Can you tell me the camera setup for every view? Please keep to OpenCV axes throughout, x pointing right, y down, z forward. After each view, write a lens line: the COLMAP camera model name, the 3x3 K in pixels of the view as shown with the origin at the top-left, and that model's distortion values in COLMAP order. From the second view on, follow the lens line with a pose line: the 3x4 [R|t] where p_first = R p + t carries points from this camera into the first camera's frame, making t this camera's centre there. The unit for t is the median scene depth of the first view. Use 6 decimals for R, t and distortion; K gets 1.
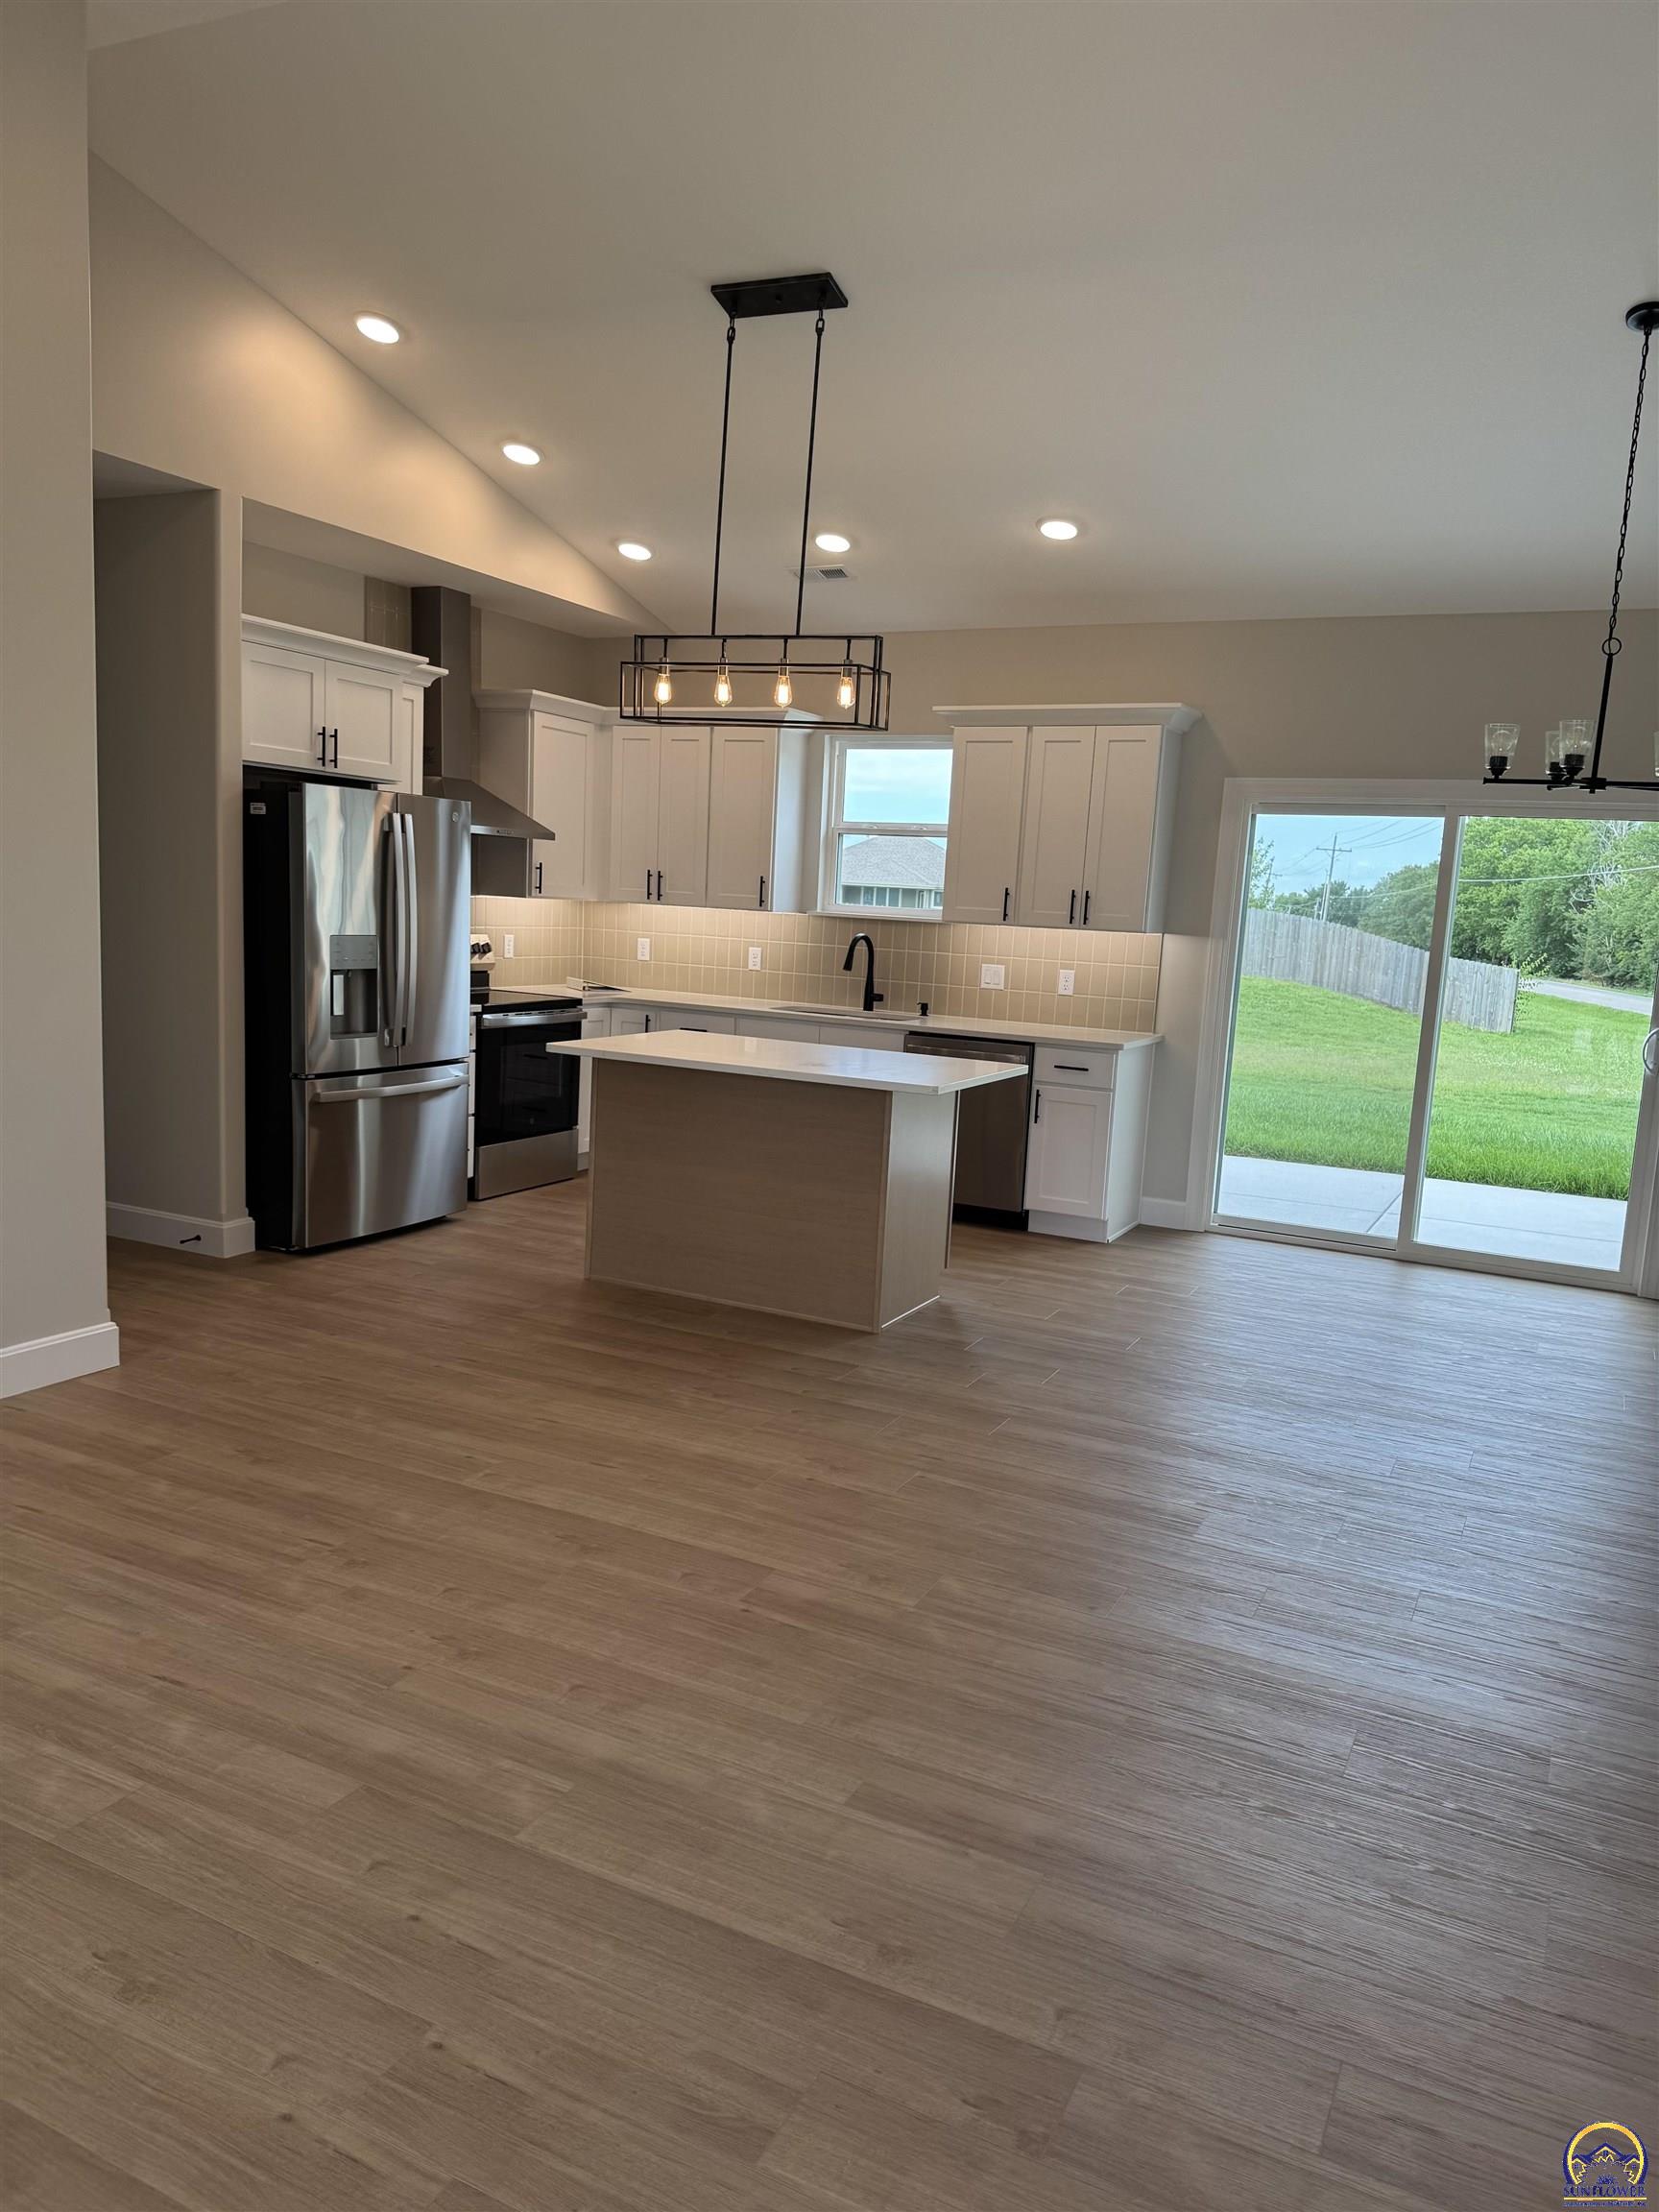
lens RADIAL K [[1546.4, 0, 829.5], [0, 1546.4, 1106.0], [0, 0, 1]] dist [0.154056, -0.250976]
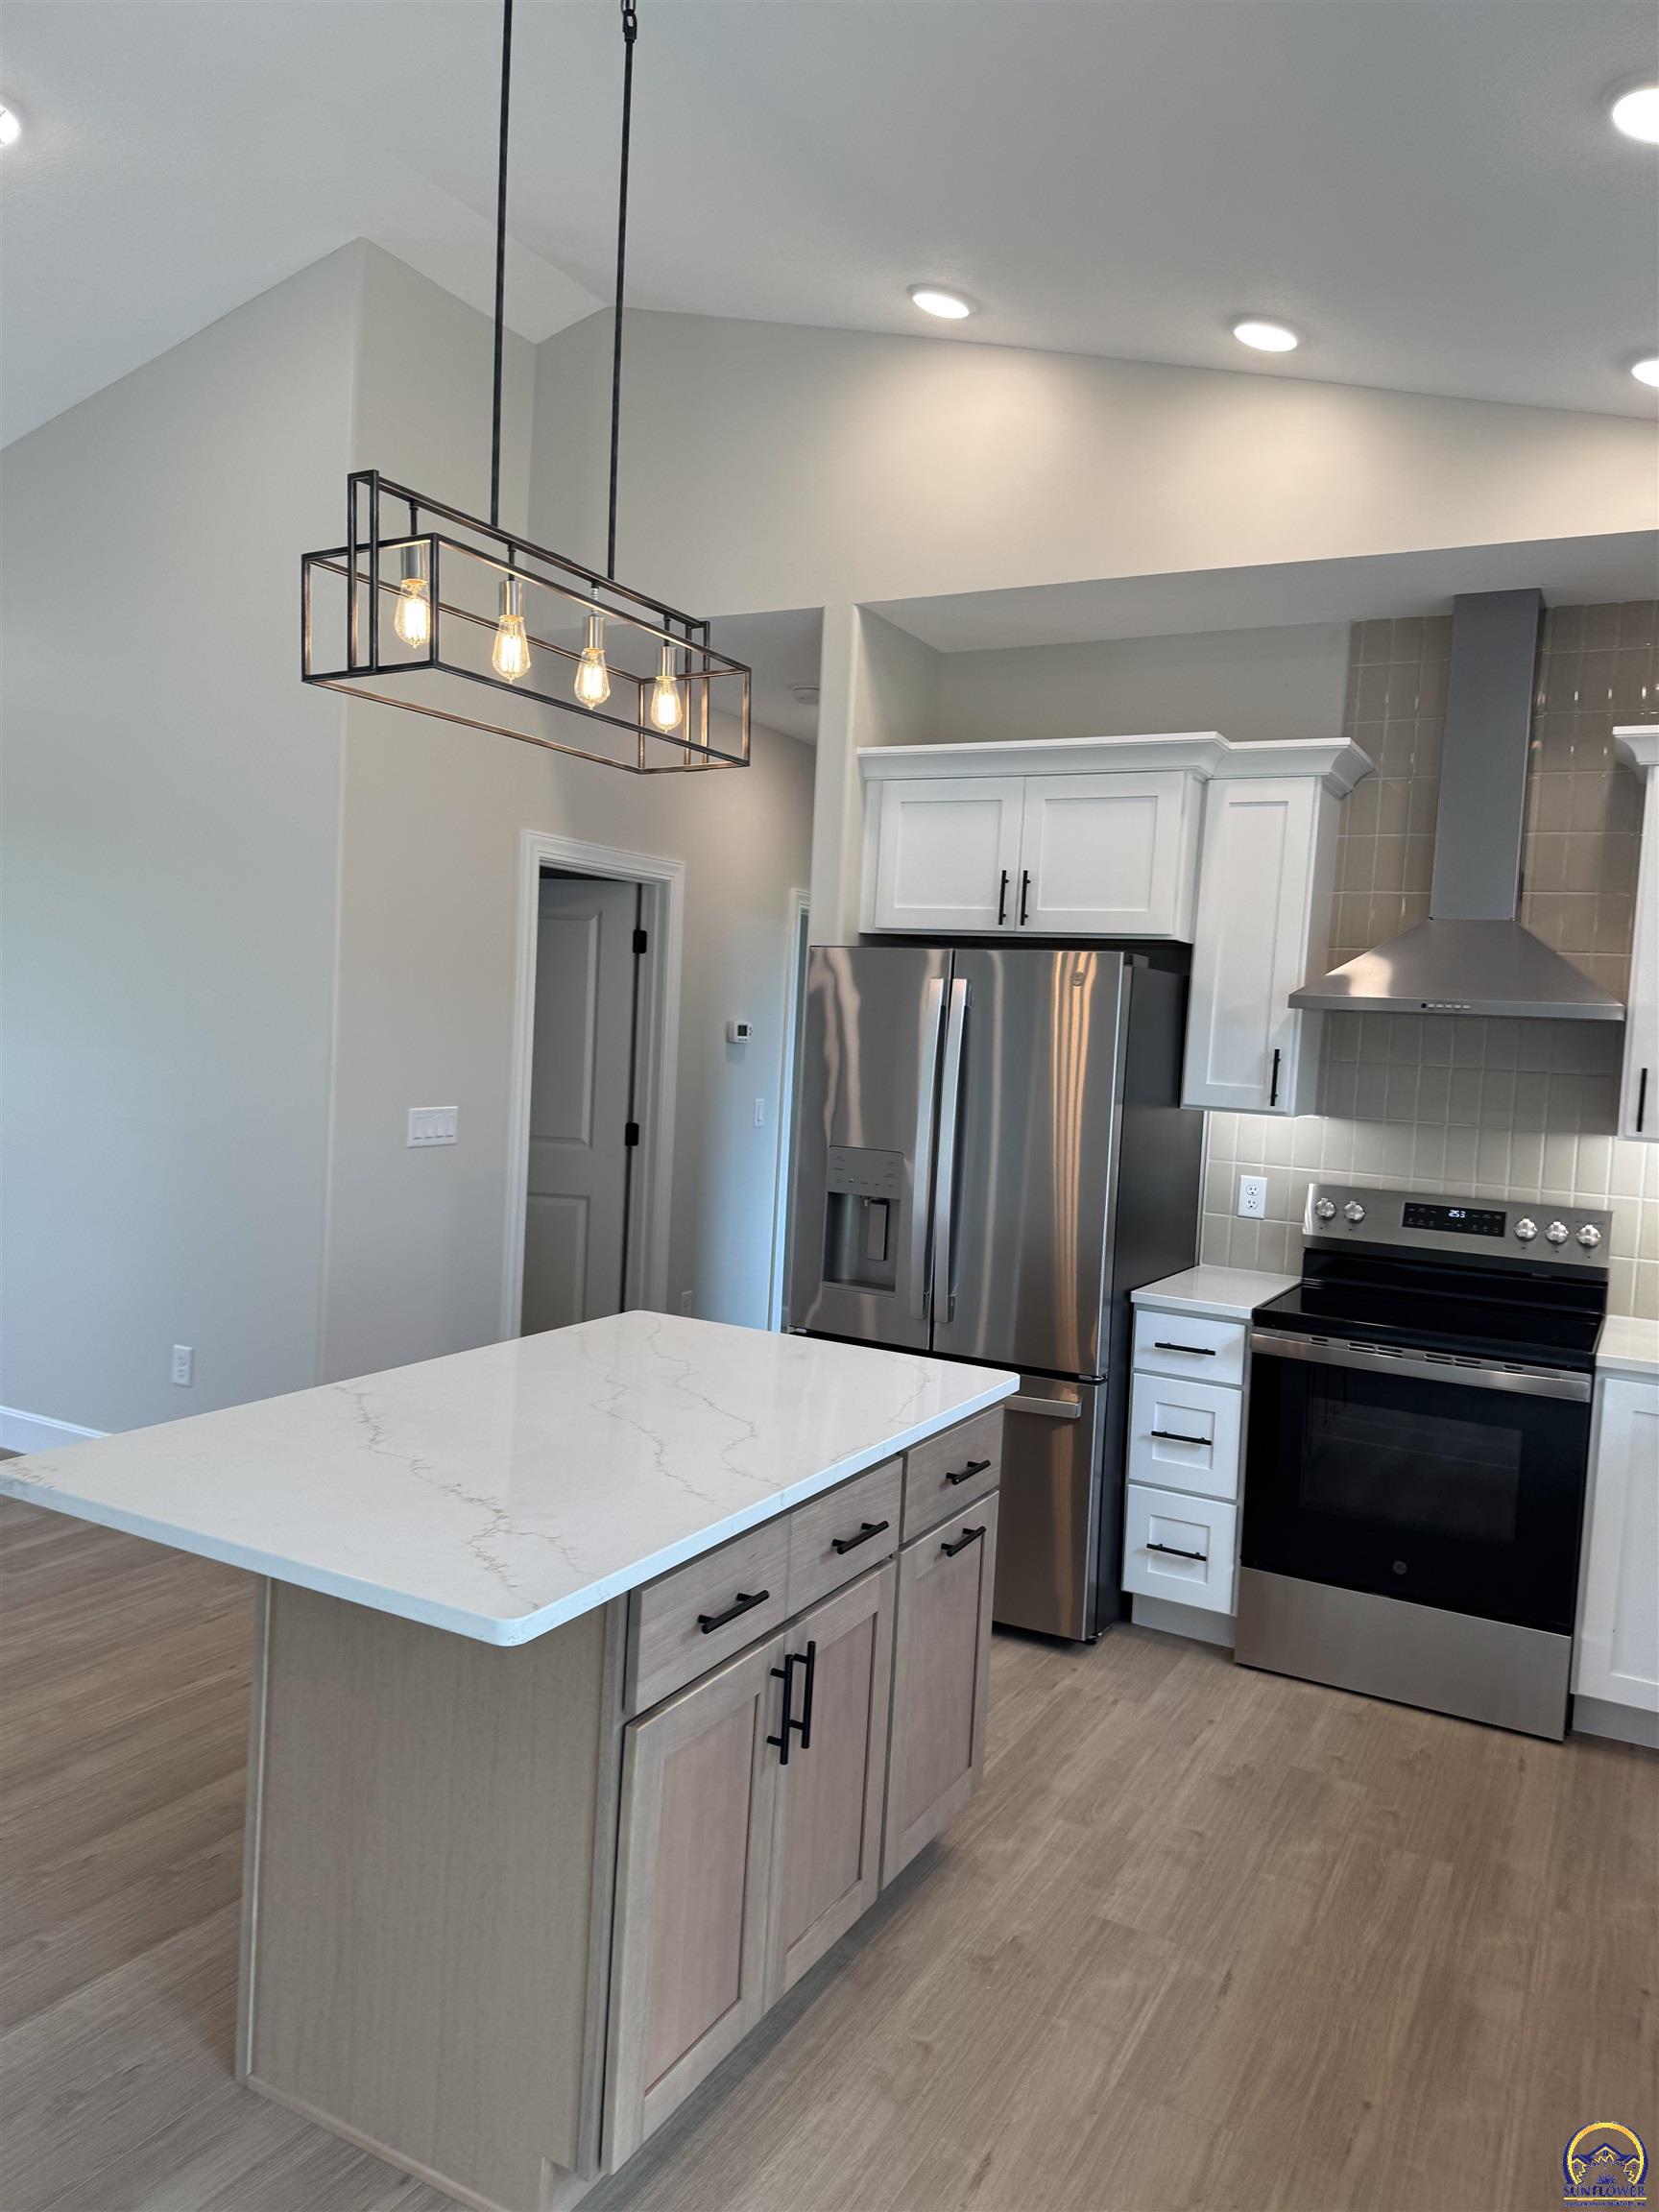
lens RADIAL K [[1546.4, 0, 829.5], [0, 1546.4, 1106.0], [0, 0, 1]] dist [0.154056, -0.250976]
pose [[-0.041780, 0.001523, -0.999126, 0.512842], [-0.197552, 0.980244, 0.009755, -0.168276], [0.979402, 0.197787, -0.040653, 1.286618]]
